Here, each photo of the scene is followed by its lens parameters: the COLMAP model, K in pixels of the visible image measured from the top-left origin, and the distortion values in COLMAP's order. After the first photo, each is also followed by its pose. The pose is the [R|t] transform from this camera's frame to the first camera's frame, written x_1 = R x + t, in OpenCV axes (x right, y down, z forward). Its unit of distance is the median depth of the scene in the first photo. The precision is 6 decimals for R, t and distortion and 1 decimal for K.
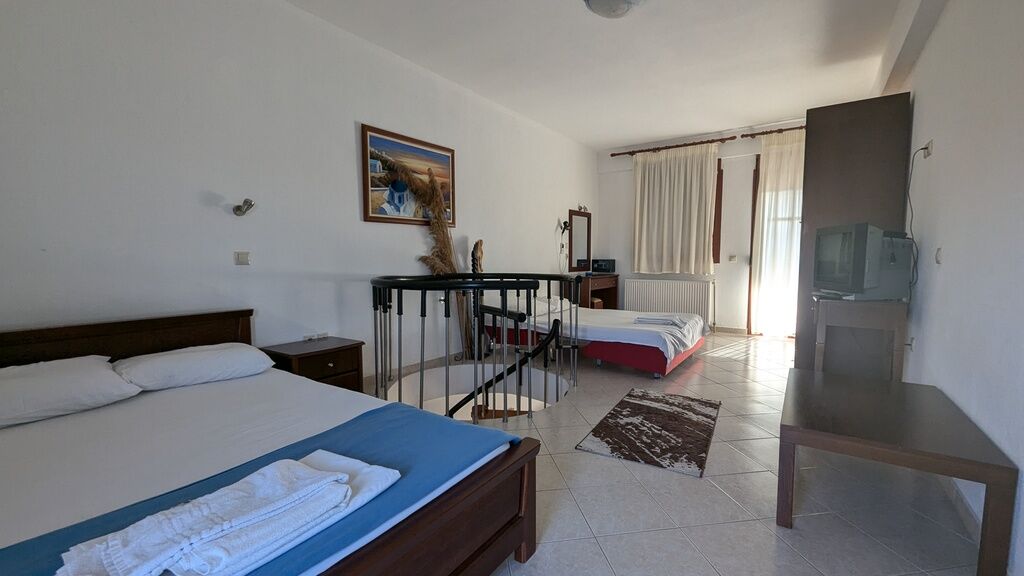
lens RADIAL K [[433.6, 0, 511.5], [0, 433.6, 293.2], [0, 0, 1]] dist [0.001605, 0.000321]
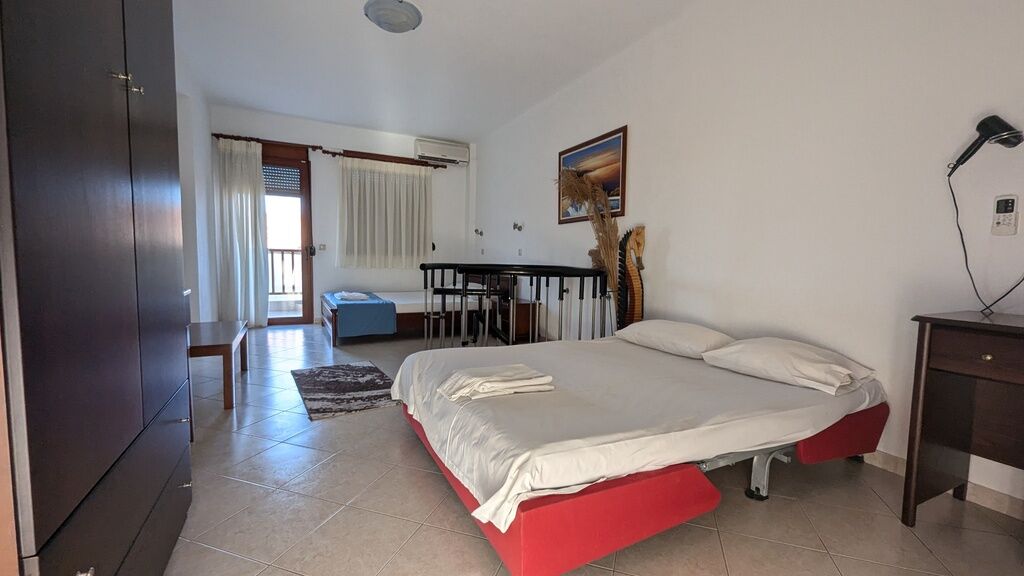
lens RADIAL K [[433.6, 0, 511.5], [0, 433.6, 293.2], [0, 0, 1]] dist [0.001605, 0.000321]
pose [[-0.479601, 0.055202, -0.875749, 0.905649], [-0.099789, 0.988114, 0.116934, -0.097746], [0.871794, 0.143472, -0.468392, 1.520114]]
